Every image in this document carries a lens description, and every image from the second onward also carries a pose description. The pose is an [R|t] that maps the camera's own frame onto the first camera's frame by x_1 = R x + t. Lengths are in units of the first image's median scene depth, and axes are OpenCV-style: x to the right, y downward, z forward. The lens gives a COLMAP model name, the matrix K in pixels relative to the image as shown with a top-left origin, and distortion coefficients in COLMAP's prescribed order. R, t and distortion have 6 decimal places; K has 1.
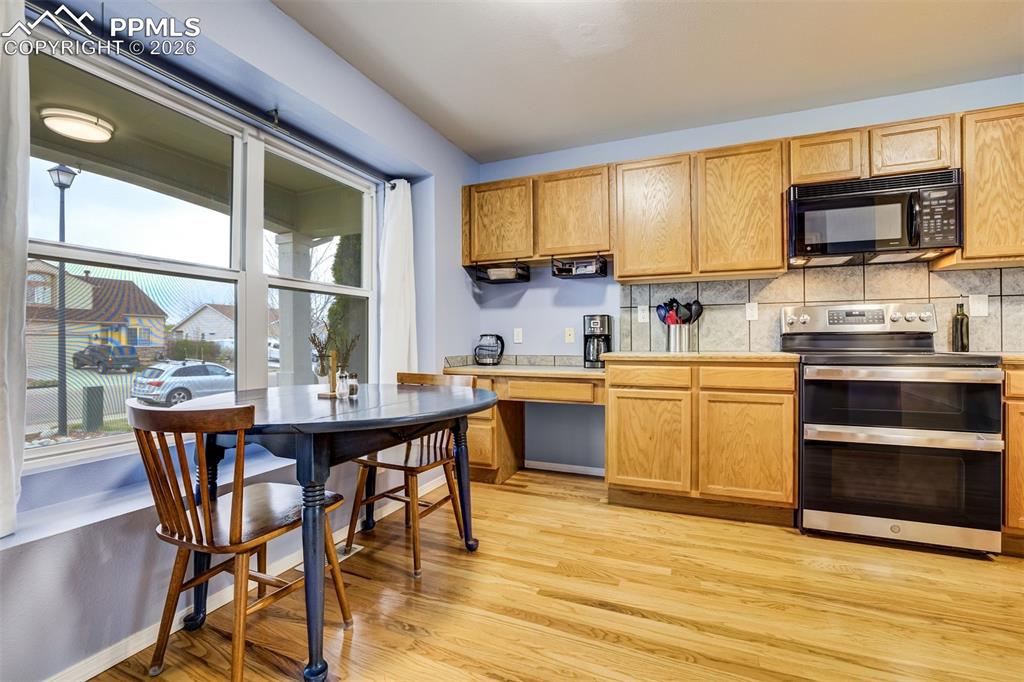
lens RADIAL K [[443.5, 0, 509.7], [0, 443.5, 342.4], [0, 0, 1]] dist [-0.031663, 0.008886]
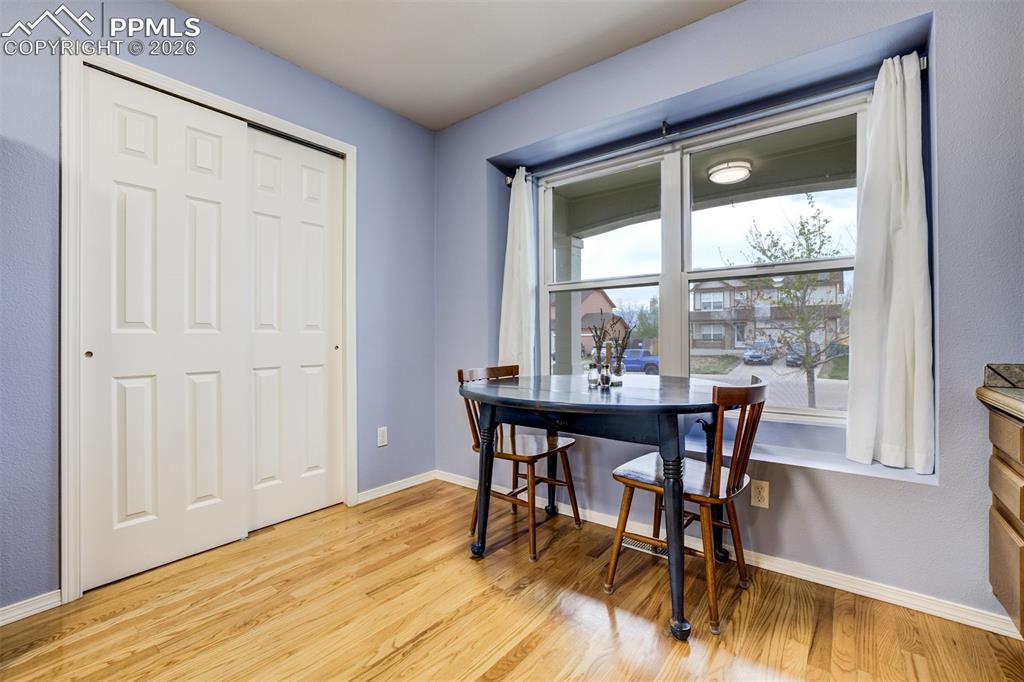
lens RADIAL K [[443.5, 0, 509.5], [0, 443.5, 336.6], [0, 0, 1]] dist [-0.031663, 0.008886]
pose [[-0.255113, -0.002369, -0.966908, 0.617508], [-0.000919, 0.999997, -0.002207, 0.008832], [0.966911, 0.000326, -0.255114, 0.892842]]
